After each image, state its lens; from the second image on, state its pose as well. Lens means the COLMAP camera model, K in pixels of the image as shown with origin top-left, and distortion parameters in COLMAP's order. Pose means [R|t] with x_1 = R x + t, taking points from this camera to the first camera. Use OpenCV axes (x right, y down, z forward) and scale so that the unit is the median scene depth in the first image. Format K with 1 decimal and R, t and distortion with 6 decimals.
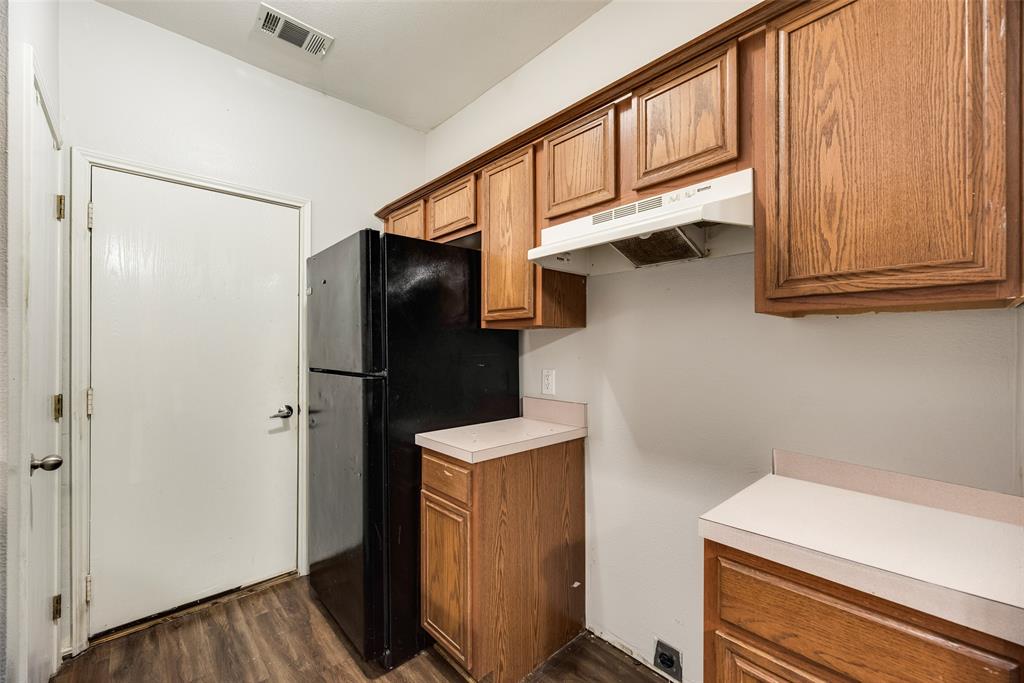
lens RADIAL K [[410.7, 0, 511.3], [0, 410.7, 344.0], [0, 0, 1]] dist [0.009004, 0.000014]
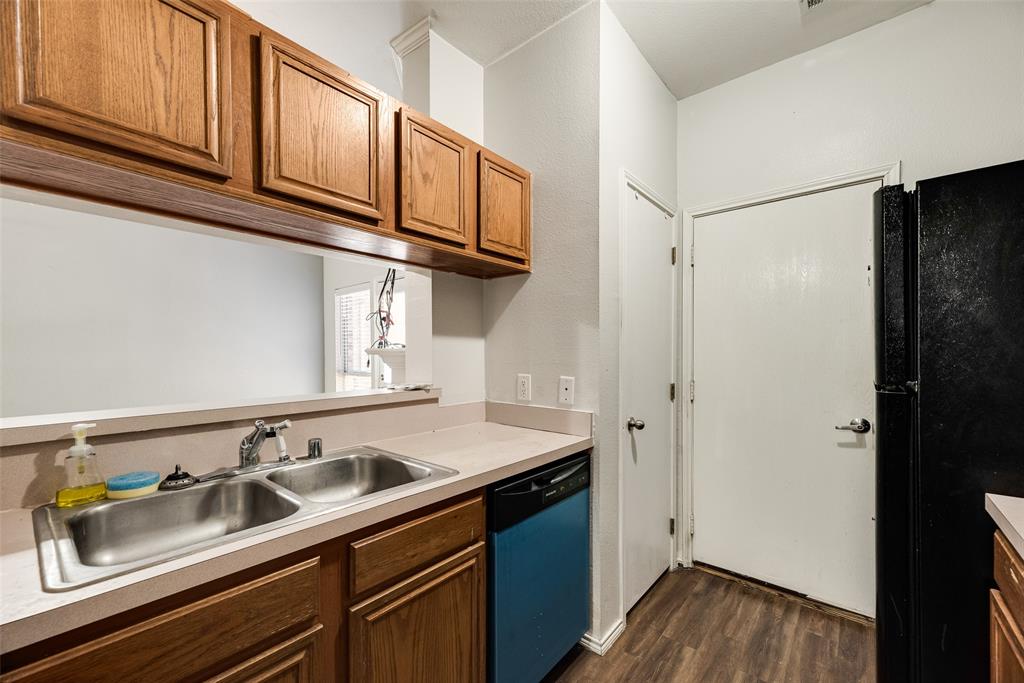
lens RADIAL K [[410.7, 0, 508.2], [0, 410.7, 353.4], [0, 0, 1]] dist [0.009004, 0.000014]
pose [[0.131024, -0.000017, -0.991379, 0.261354], [0.016207, 0.999866, 0.002124, 0.002265], [0.991247, -0.016346, 0.131007, 0.216429]]
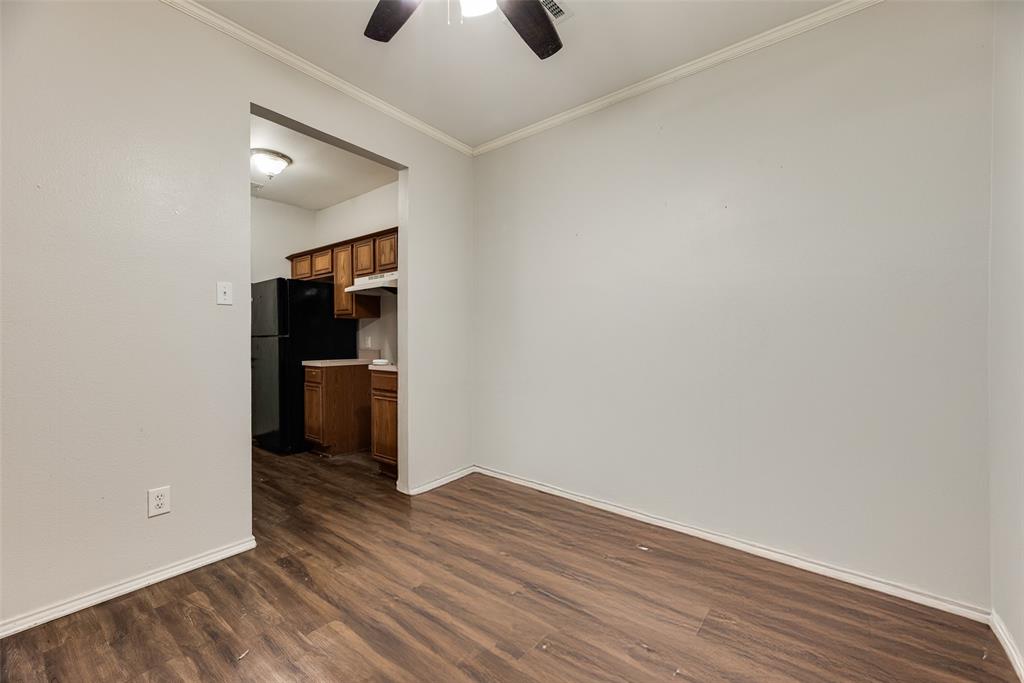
lens RADIAL K [[410.7, 0, 516.8], [0, 410.7, 348.1], [0, 0, 1]] dist [0.009004, 0.000014]
pose [[0.986463, -0.002824, 0.163961, 0.576749], [-0.000793, 0.999758, 0.021992, 0.081087], [-0.163983, -0.021825, 0.986222, -1.494784]]
